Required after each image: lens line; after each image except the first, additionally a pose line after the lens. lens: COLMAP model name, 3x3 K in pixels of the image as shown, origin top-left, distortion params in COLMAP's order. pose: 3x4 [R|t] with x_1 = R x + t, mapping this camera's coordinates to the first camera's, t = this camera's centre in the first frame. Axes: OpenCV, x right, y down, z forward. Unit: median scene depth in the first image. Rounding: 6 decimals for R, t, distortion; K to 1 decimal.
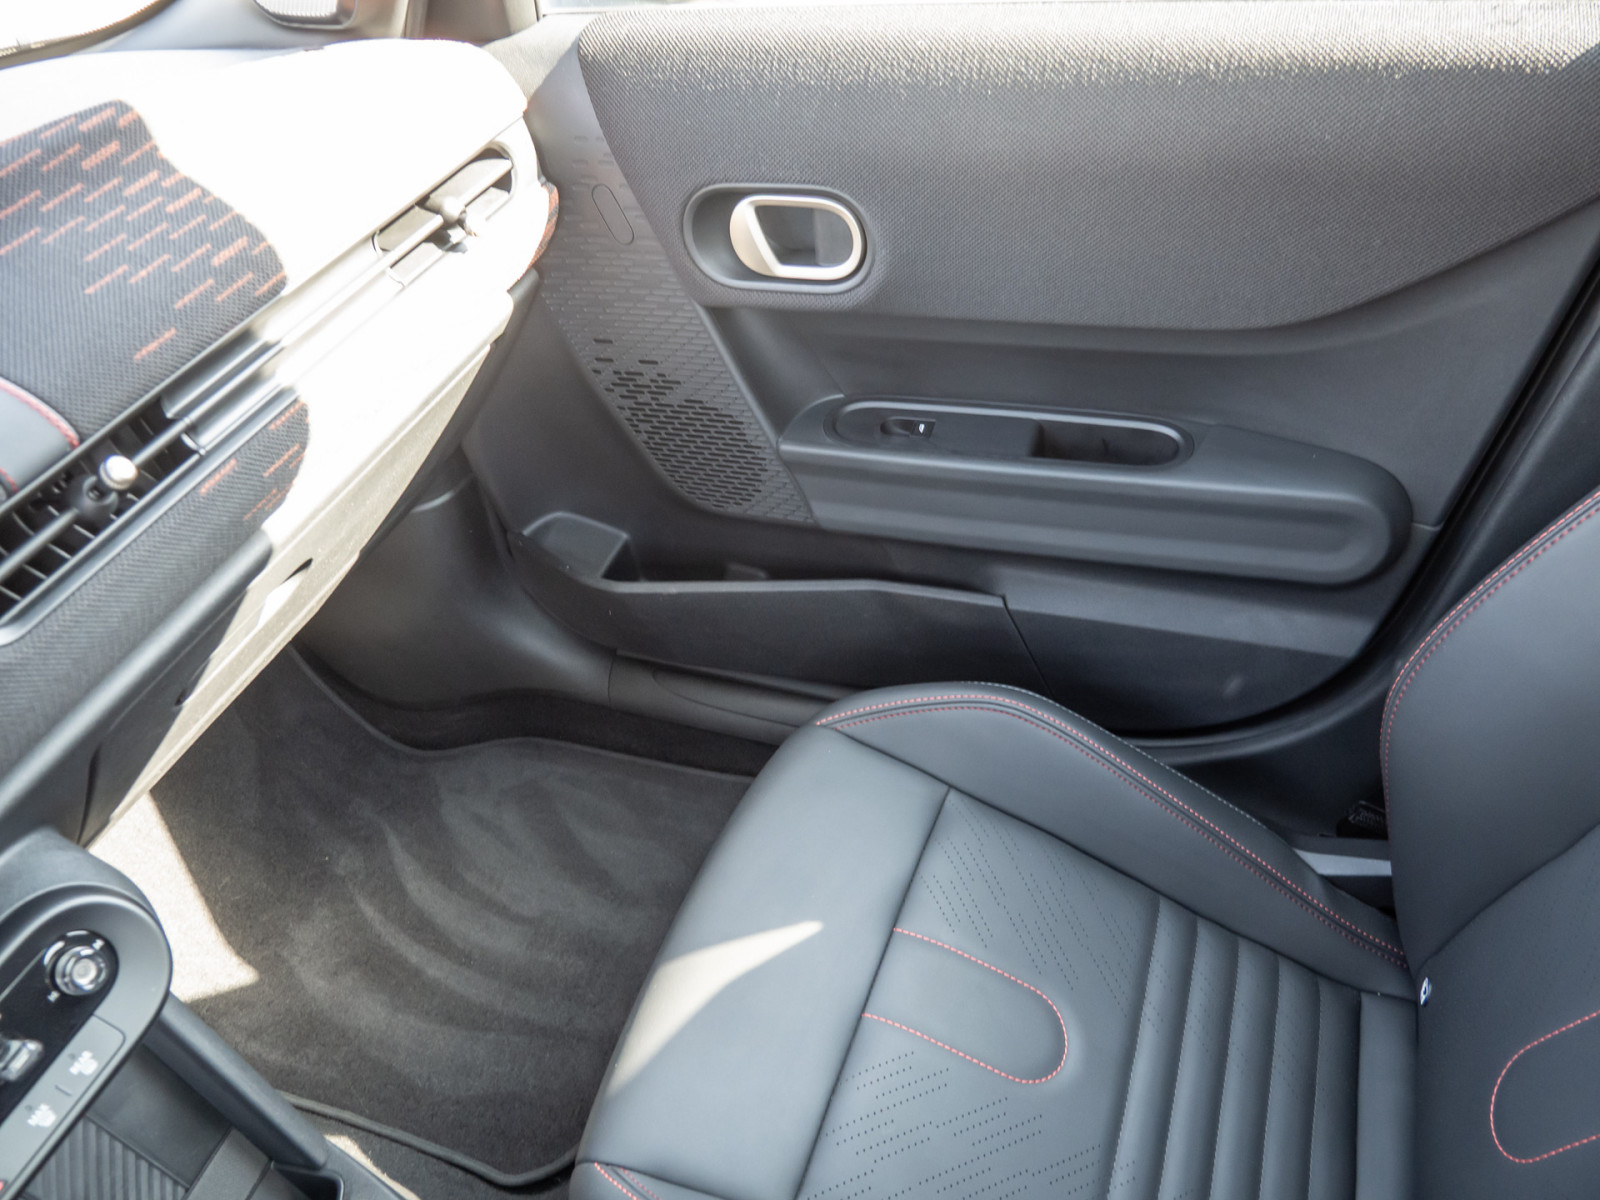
lens RADIAL K [[1143.2, 0, 788.9], [0, 1143.2, 608.2], [0, 0, 1]] dist [-0.052846, 0.017510]
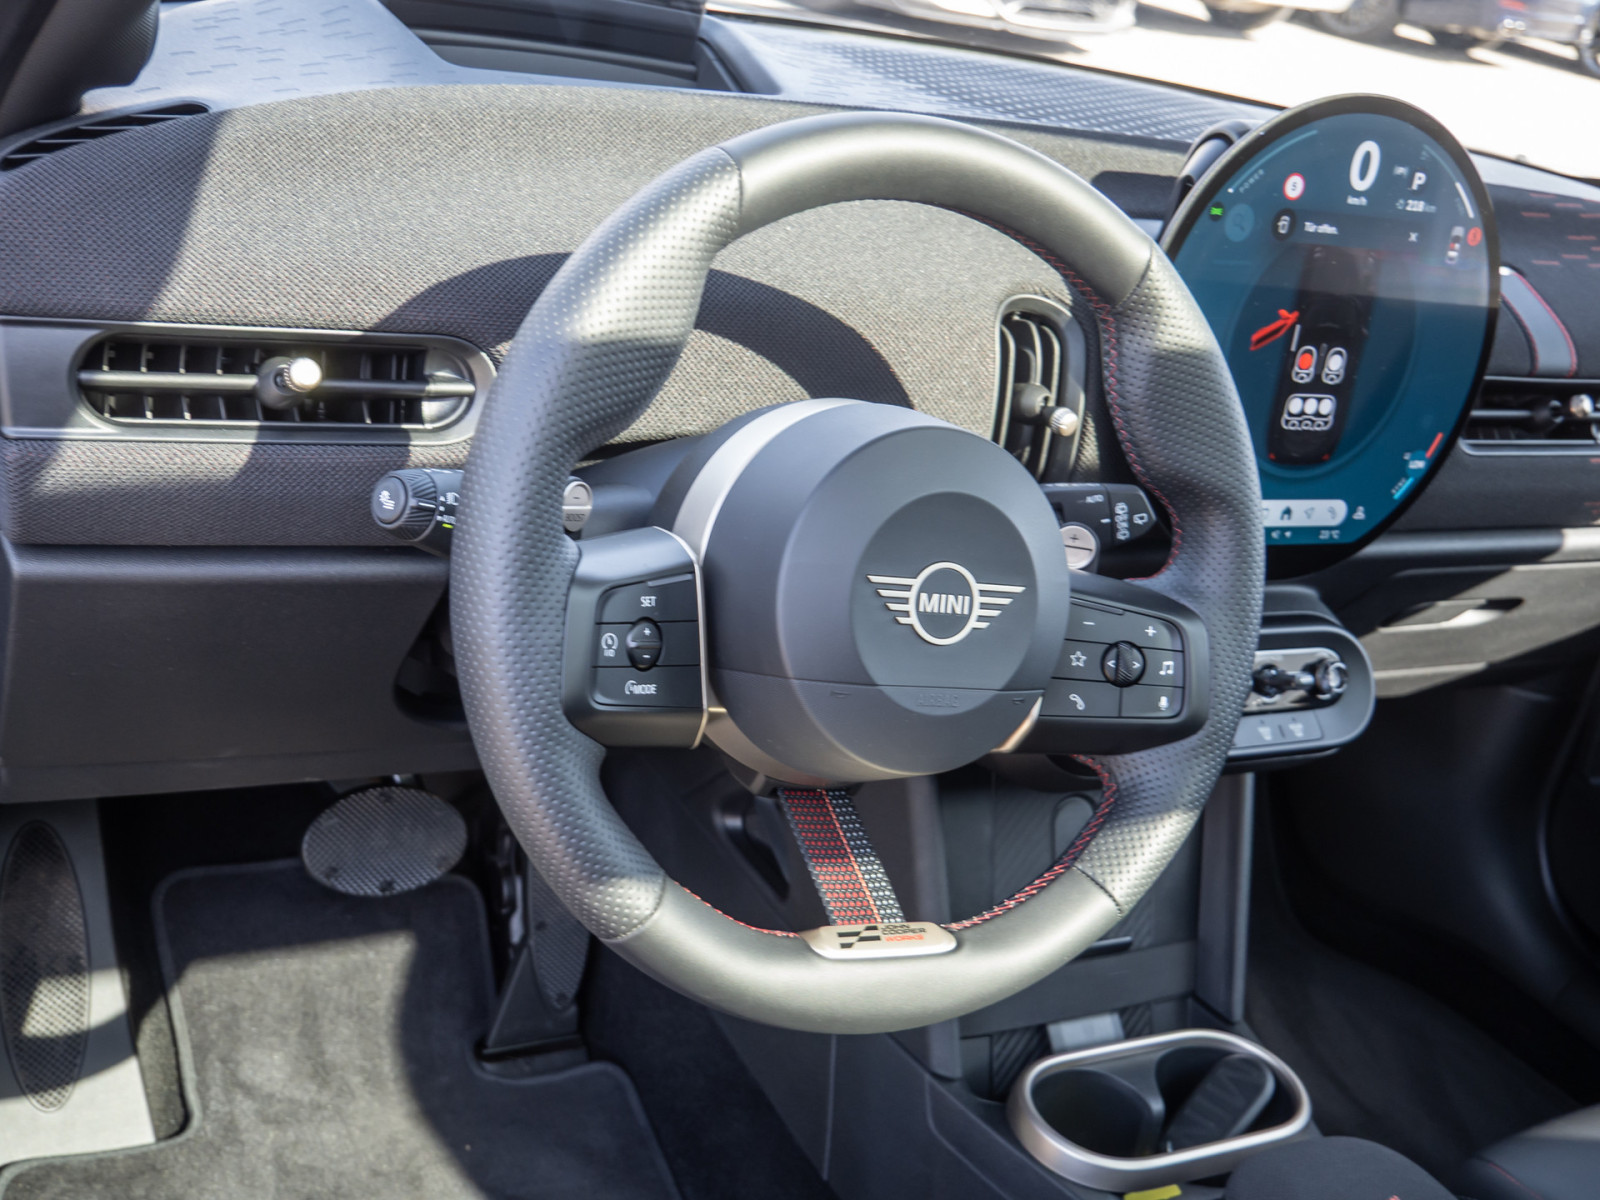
lens RADIAL K [[1827.9, 0, 806.9], [0, 1827.9, 625.5], [0, 0, 1]] dist [0.014484, 0.000000]
pose [[0.717995, 0.489025, -0.495315, -0.023175], [-0.629590, 0.759732, -0.162552, 0.580974], [0.296815, 0.428557, 0.853370, -0.595921]]
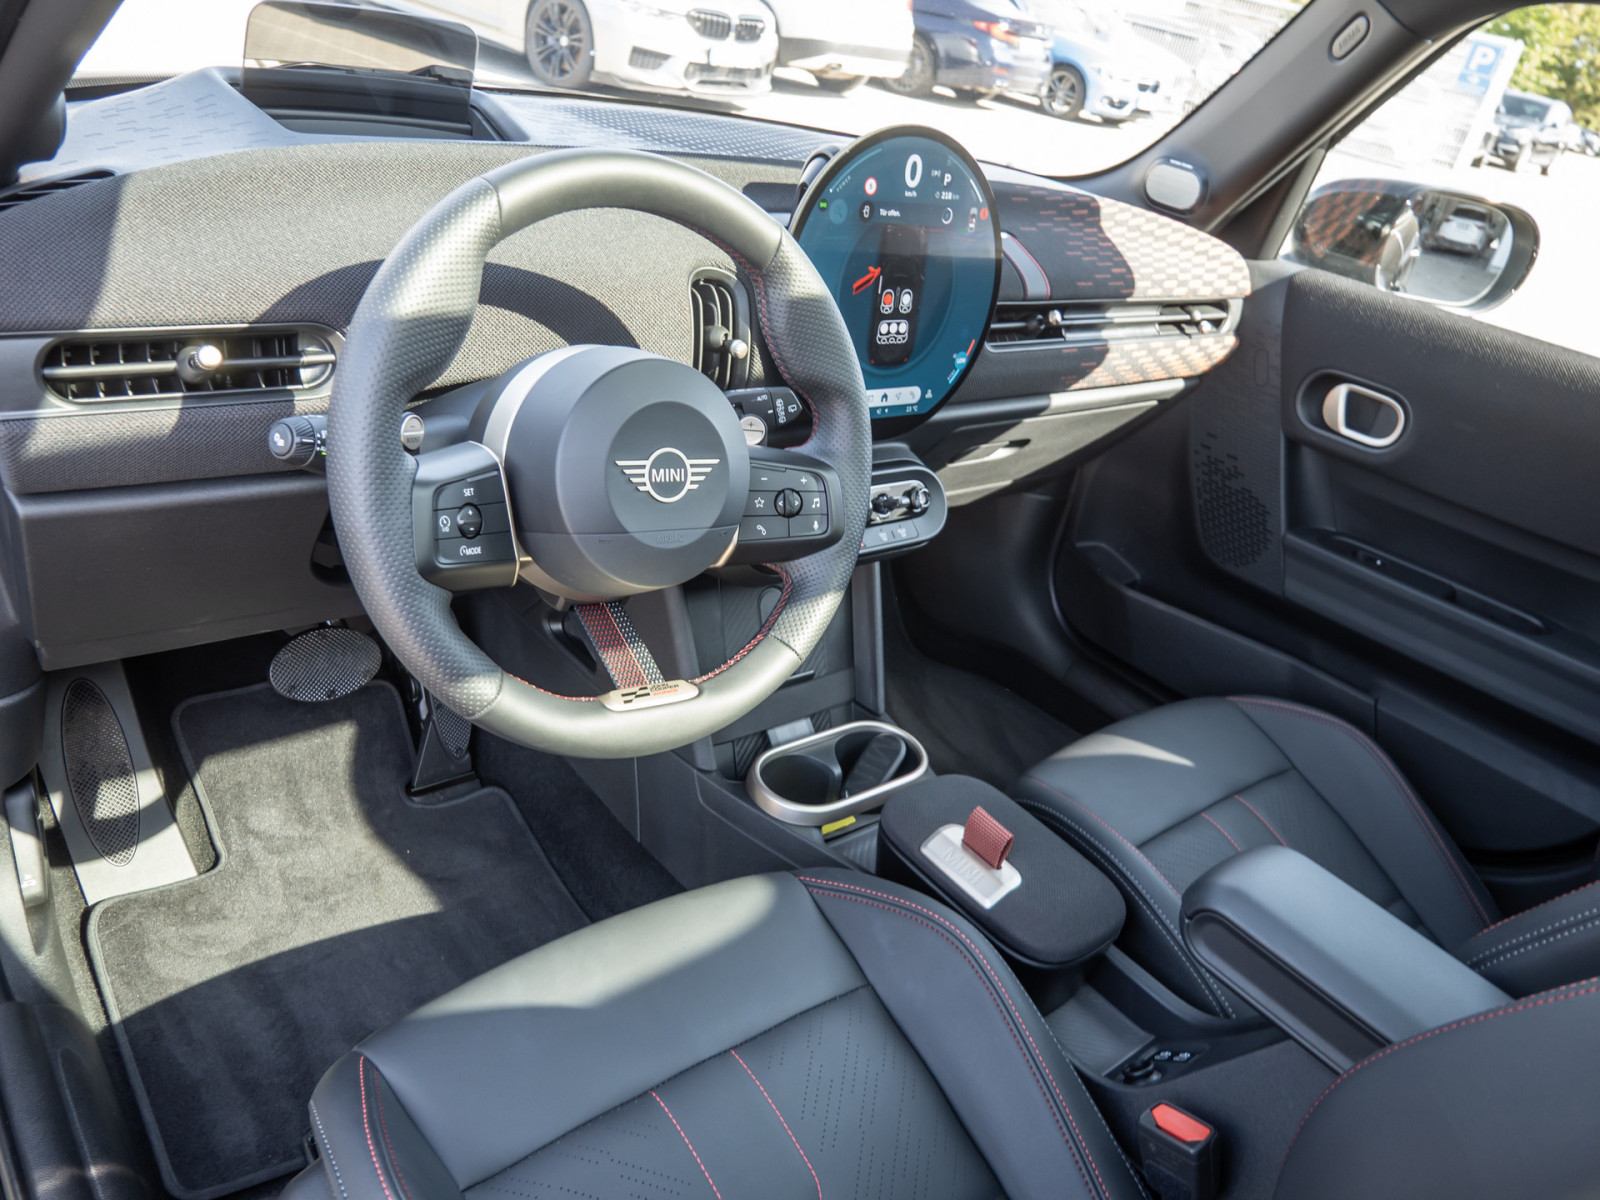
lens RADIAL K [[1143.2, 0, 794.5], [0, 1143.2, 611.7], [0, 0, 1]] dist [-0.052846, 0.017510]
pose [[0.830682, 0.456873, -0.318175, -0.026035], [-0.523329, 0.835765, -0.166203, 0.564974], [0.189985, 0.304572, 0.933350, -0.568572]]
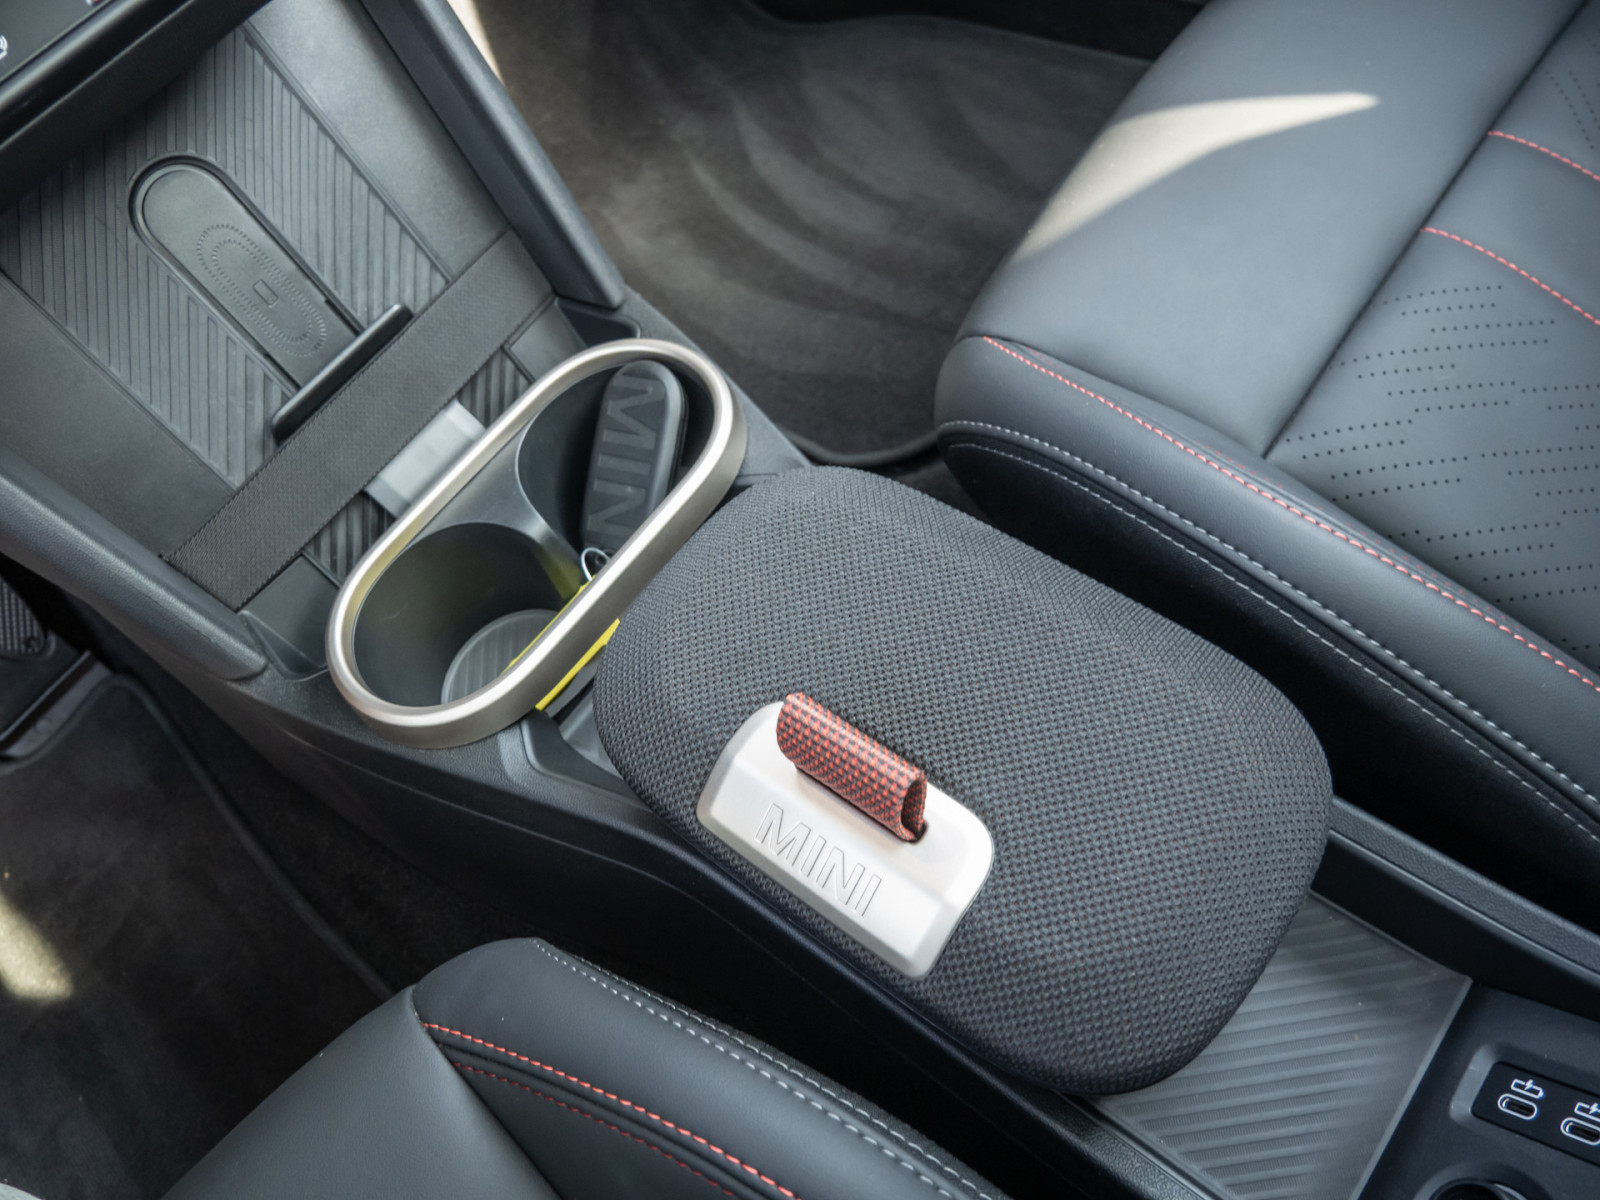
lens RADIAL K [[1143.2, 0, 816.4], [0, 1143.2, 590.7], [0, 0, 1]] dist [-0.052846, 0.017510]
pose [[0.953589, 0.212568, -0.213266, -0.067069], [-0.130622, 0.930180, 0.343078, 0.307166], [0.271303, -0.299299, 0.914776, 0.220400]]
